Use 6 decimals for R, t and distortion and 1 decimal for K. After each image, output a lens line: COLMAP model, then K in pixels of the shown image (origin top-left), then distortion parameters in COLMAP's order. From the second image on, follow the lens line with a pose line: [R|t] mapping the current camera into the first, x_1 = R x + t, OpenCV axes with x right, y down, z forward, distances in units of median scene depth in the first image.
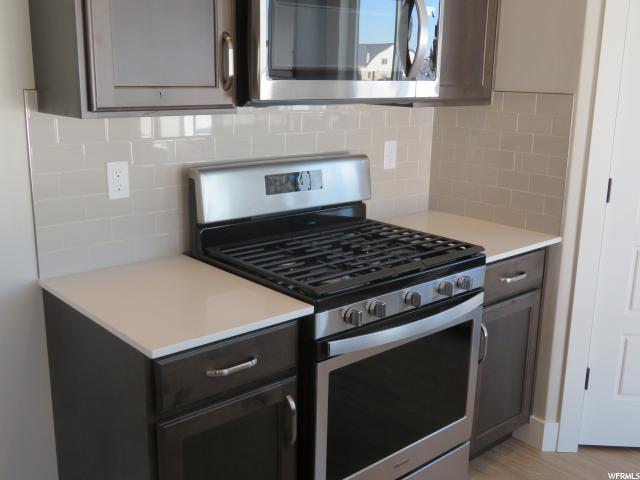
lens RADIAL K [[682.7, 0, 320.0], [0, 682.7, 240.0], [0, 0, 1]] dist [0.003829, -0.024142]
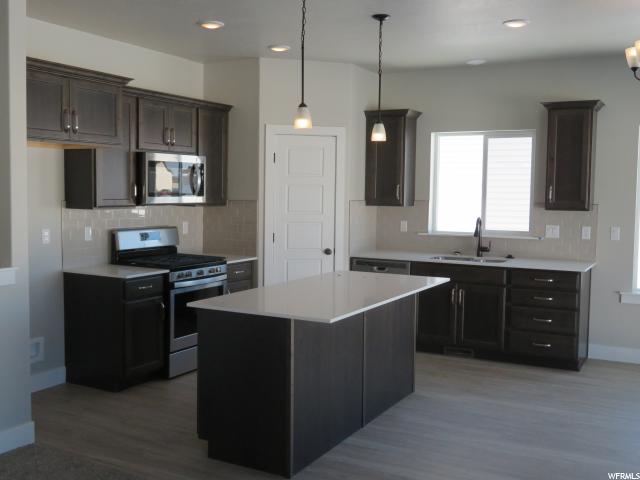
lens RADIAL K [[682.7, 0, 320.0], [0, 682.7, 240.0], [0, 0, 1]] dist [0.003829, -0.024142]
pose [[0.940192, -0.029709, 0.339346, -0.320605], [0.083673, 0.985810, -0.145522, 0.367495], [-0.330207, 0.165213, 0.929337, -1.630951]]
